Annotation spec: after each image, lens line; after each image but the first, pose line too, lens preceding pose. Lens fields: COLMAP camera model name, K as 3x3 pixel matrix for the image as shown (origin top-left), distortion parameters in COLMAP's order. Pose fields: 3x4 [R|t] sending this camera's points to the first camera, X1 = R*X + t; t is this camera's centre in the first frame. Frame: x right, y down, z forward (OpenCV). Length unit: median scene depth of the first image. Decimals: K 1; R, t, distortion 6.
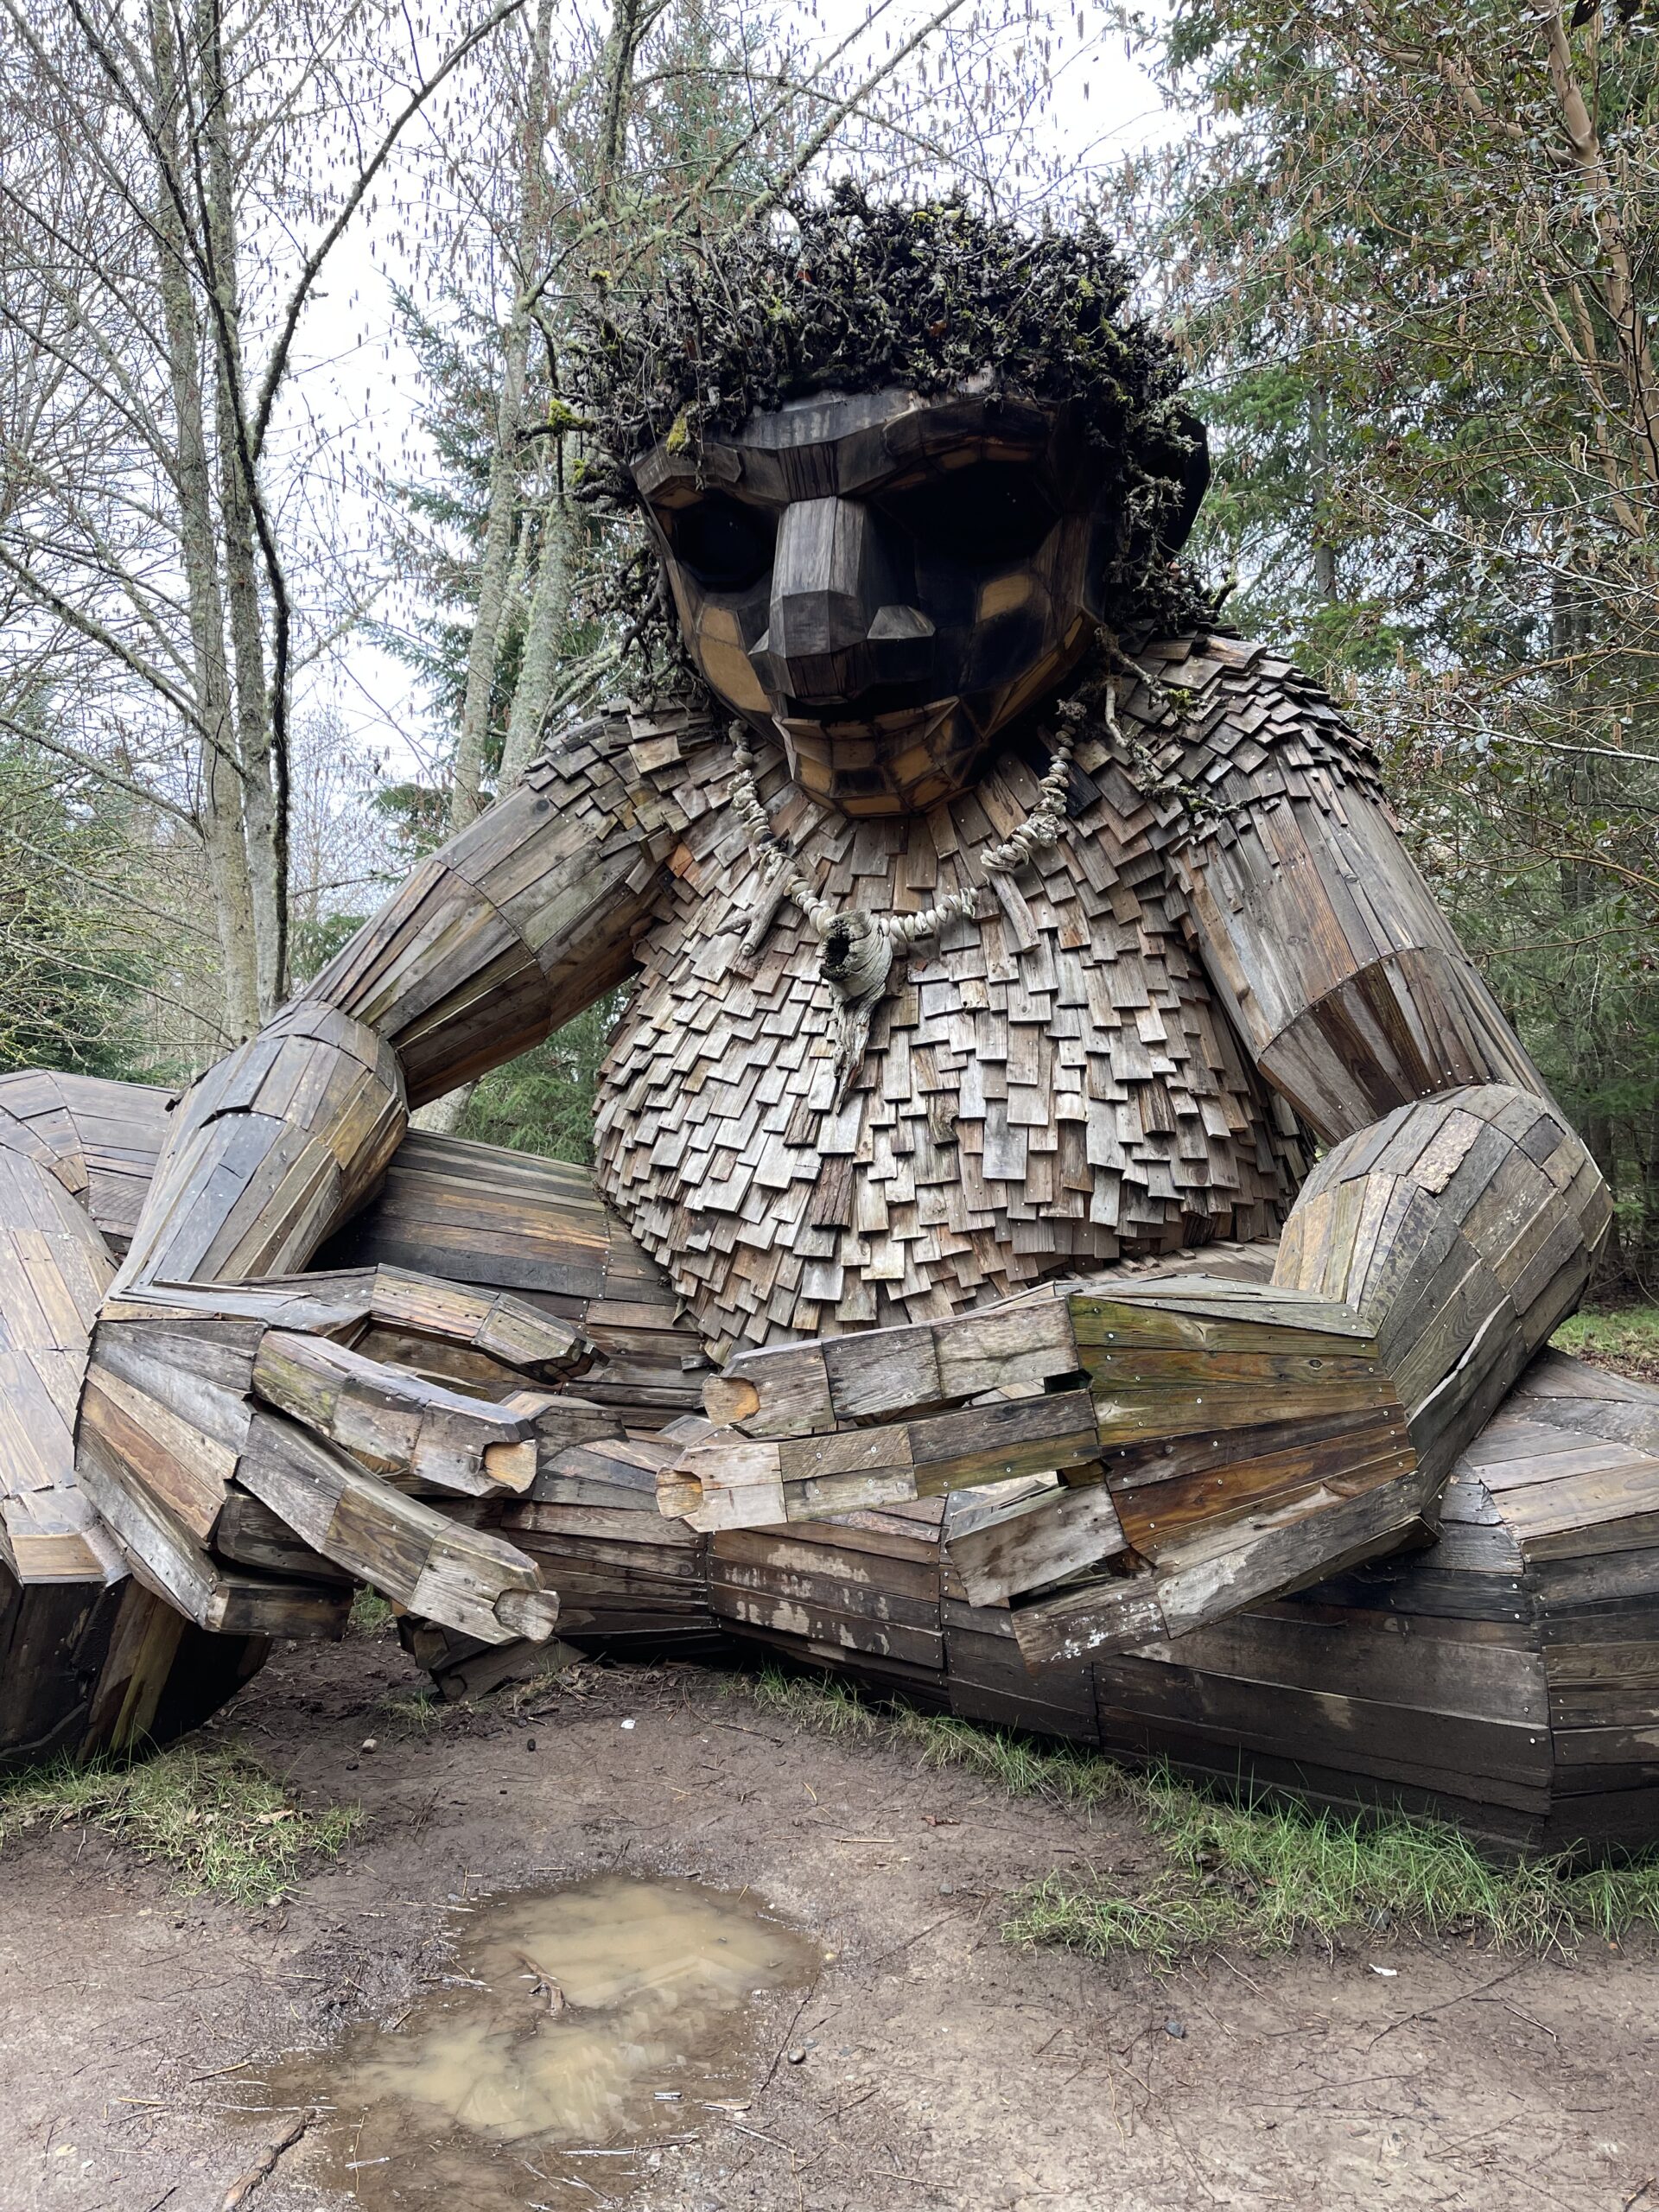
lens RADIAL K [[1686.9, 0, 840.4], [0, 1686.9, 1125.2], [0, 0, 1]] dist [0.147651, -0.378084]
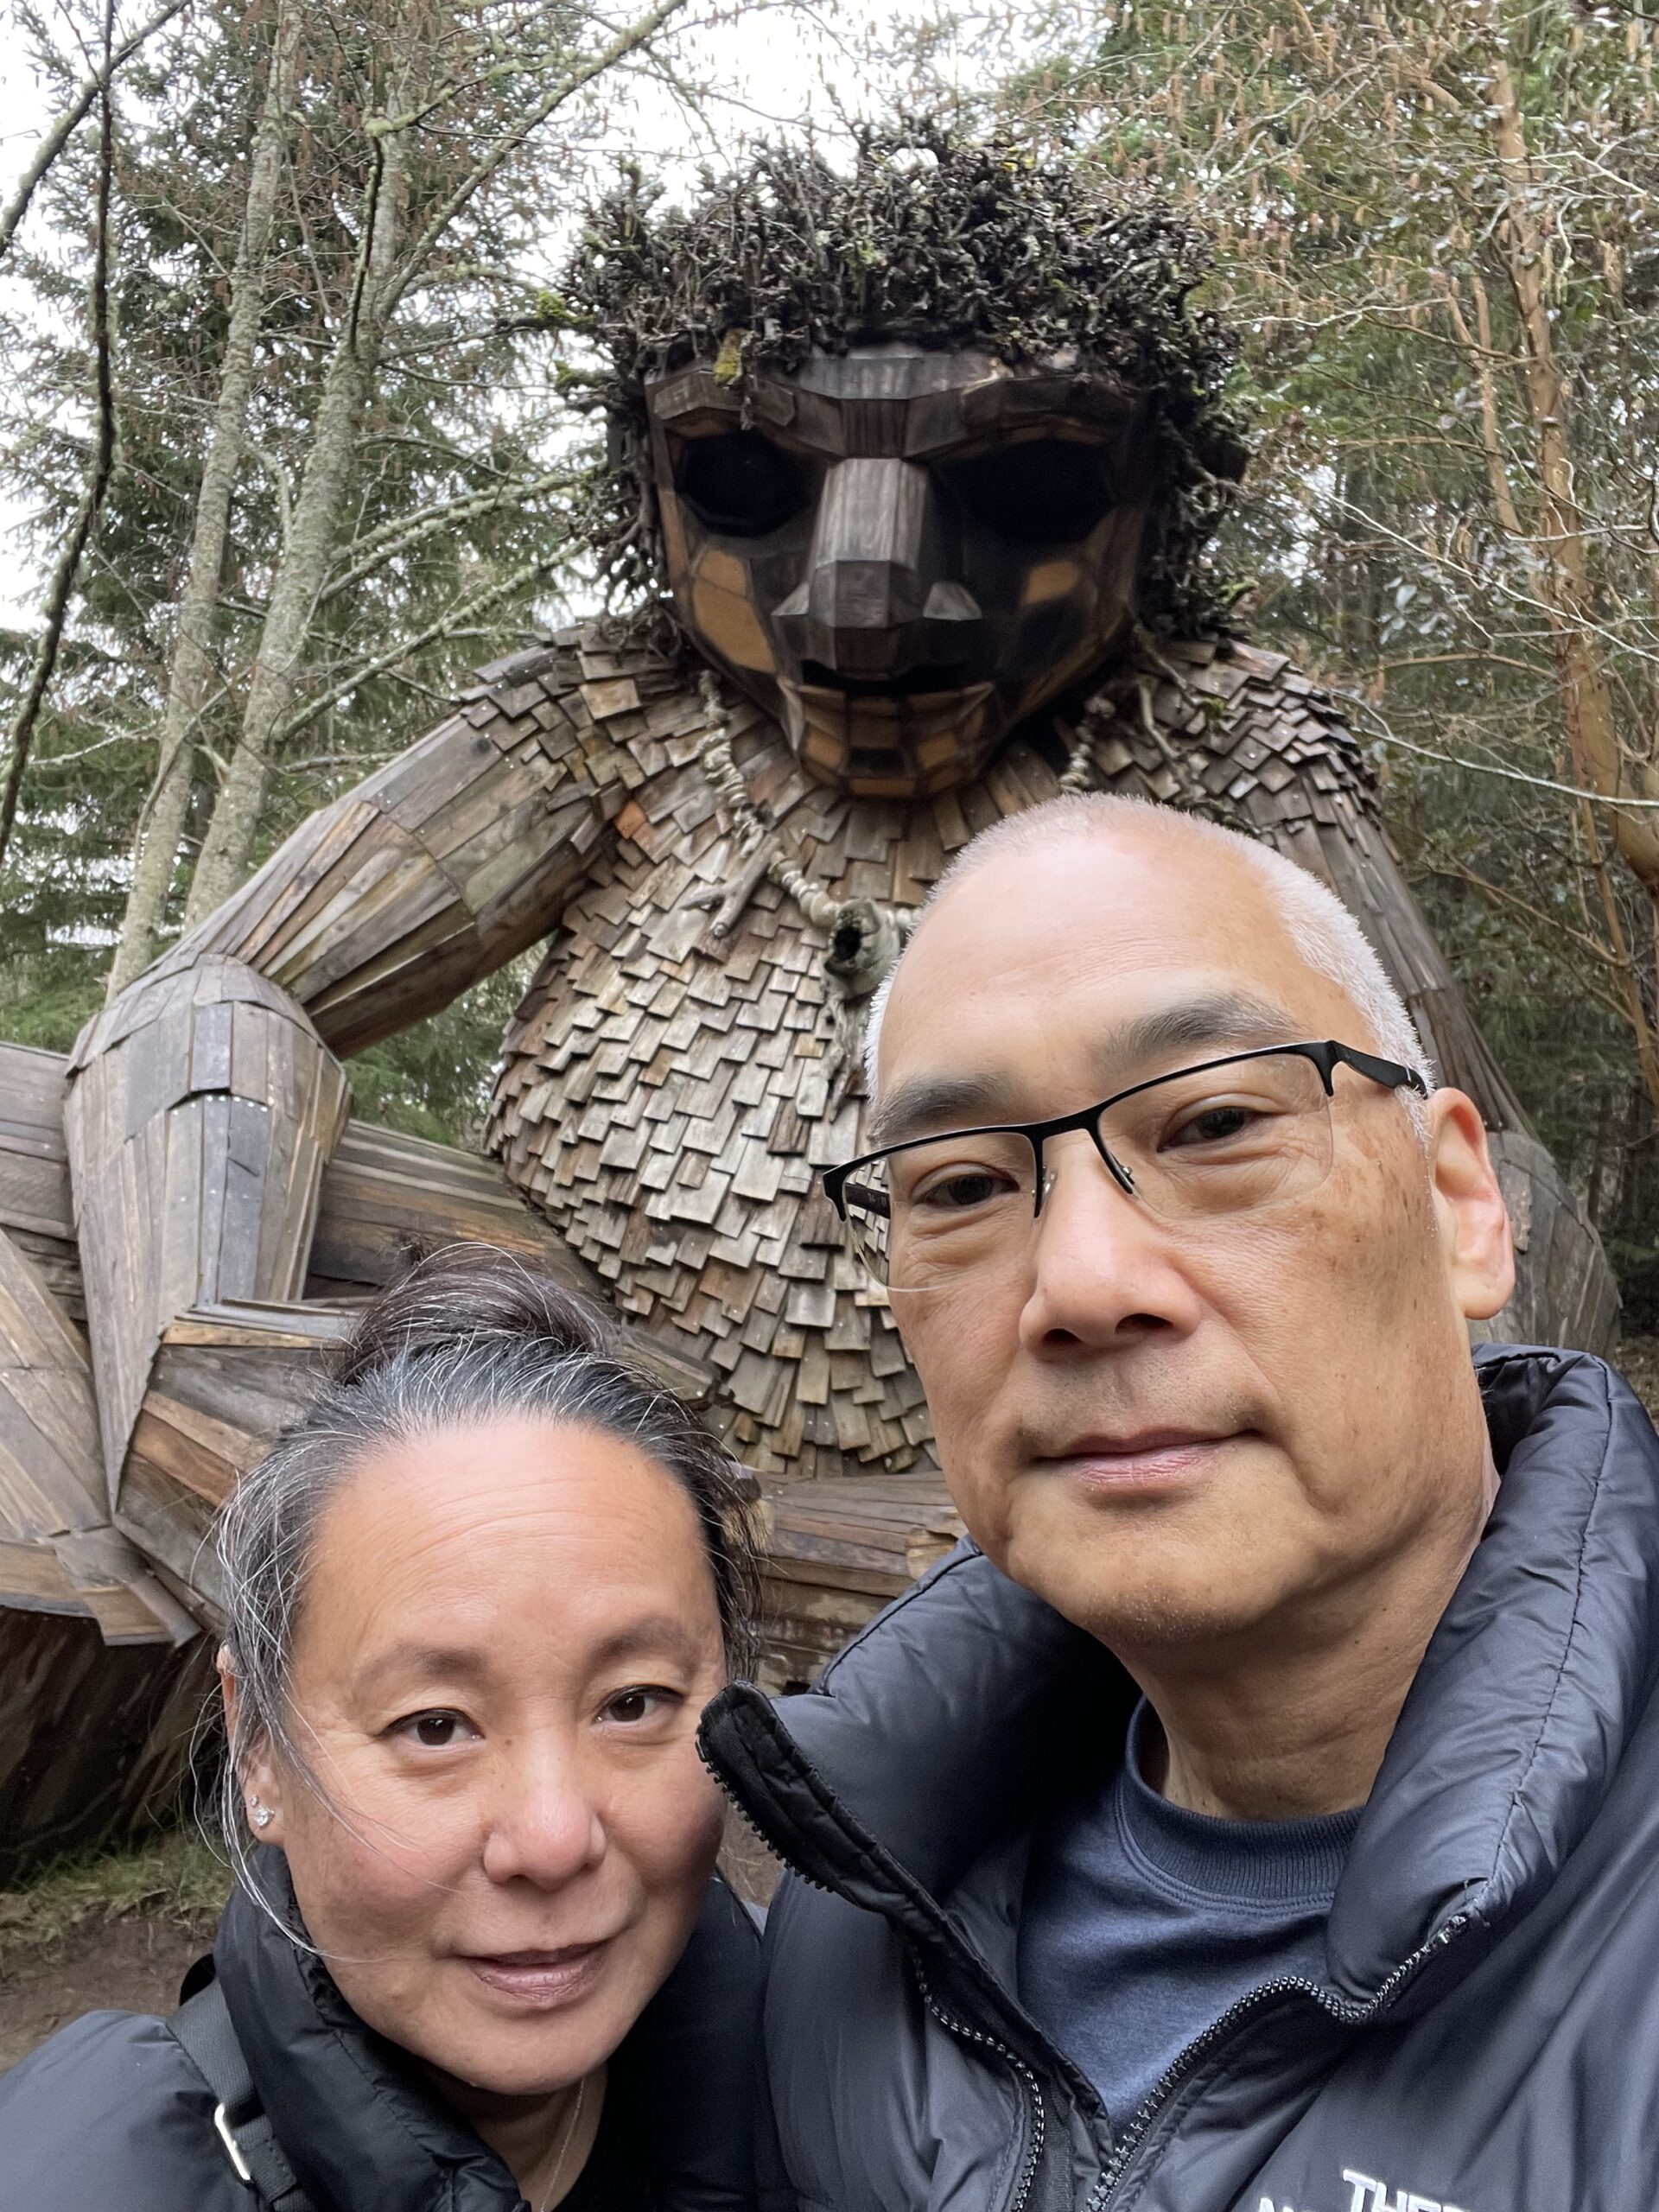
lens RADIAL K [[1988.1, 0, 829.5], [0, 1988.1, 1106.0], [0, 0, 1]] dist [0.016138, 0.198747]
pose [[0.975218, 0.053939, 0.214571, -0.232599], [-0.057456, 0.998296, 0.010181, -0.025920], [-0.213656, -0.022257, 0.976655, -0.047759]]
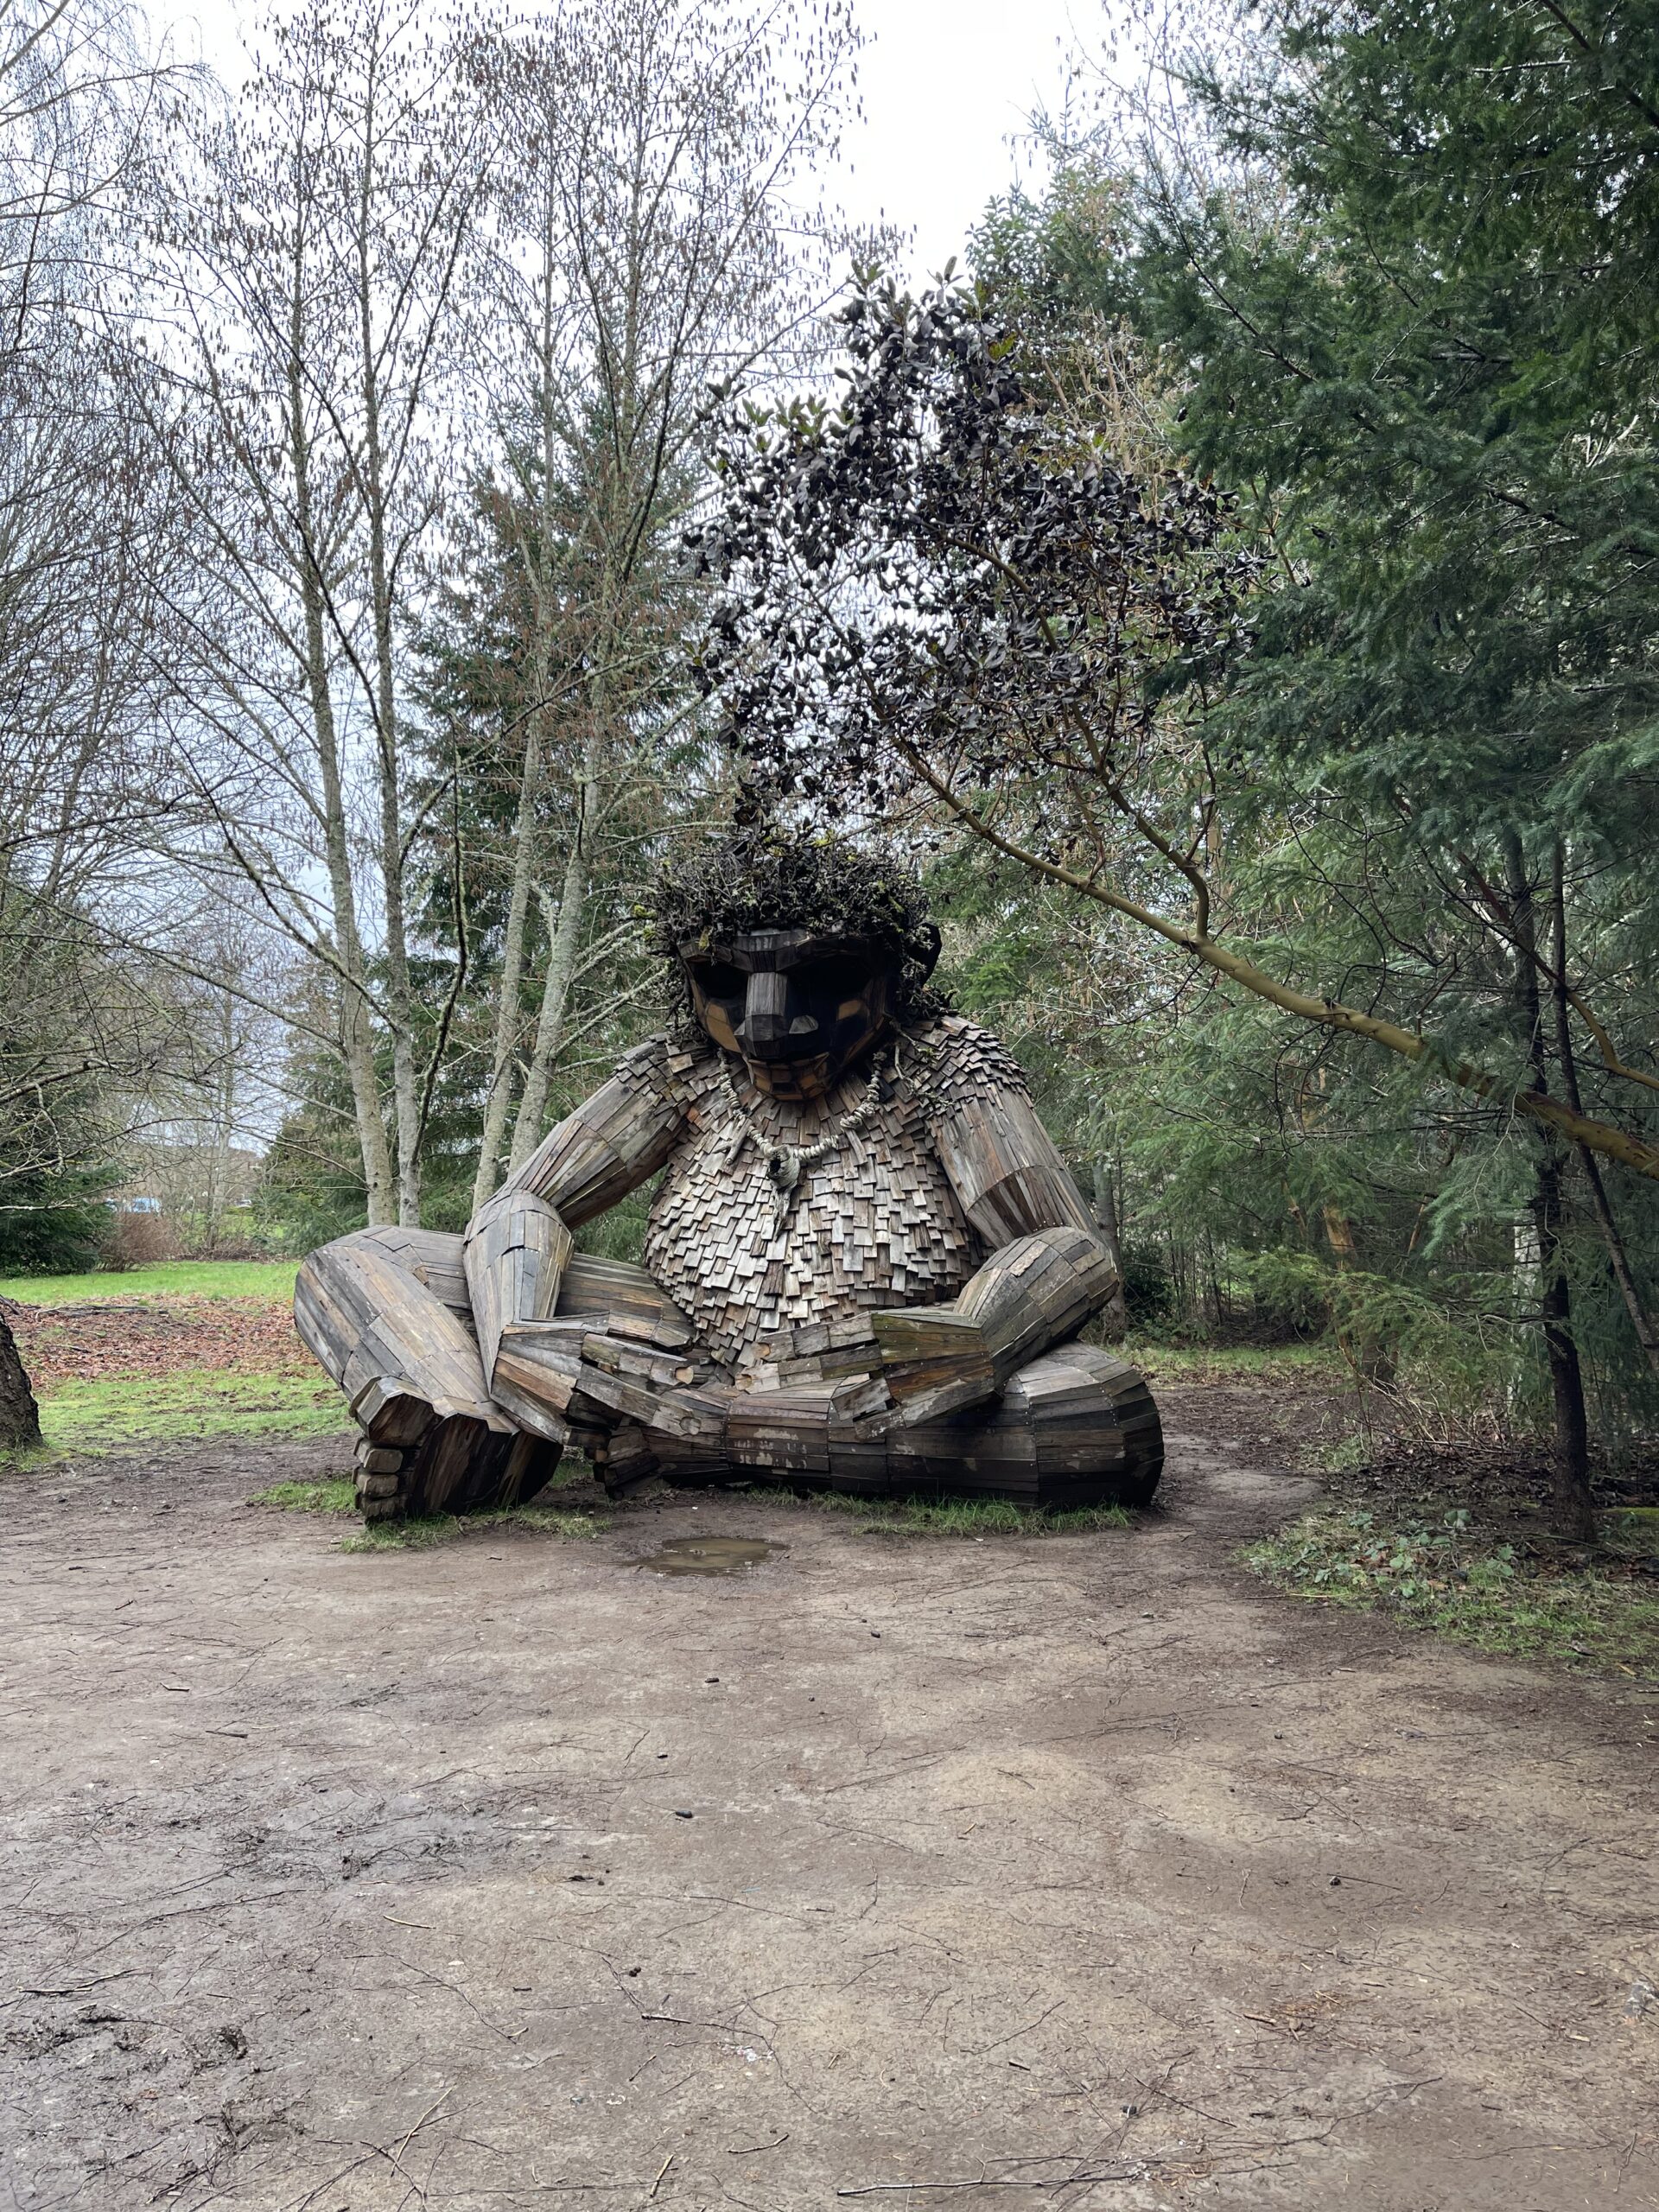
lens RADIAL K [[1686.9, 0, 840.4], [0, 1686.9, 1125.2], [0, 0, 1]] dist [0.147651, -0.378084]
pose [[0.996481, -0.008009, 0.083439, -0.096939], [0.011662, 0.998990, -0.043384, -0.059898], [-0.083008, 0.044204, 0.995568, -1.147711]]
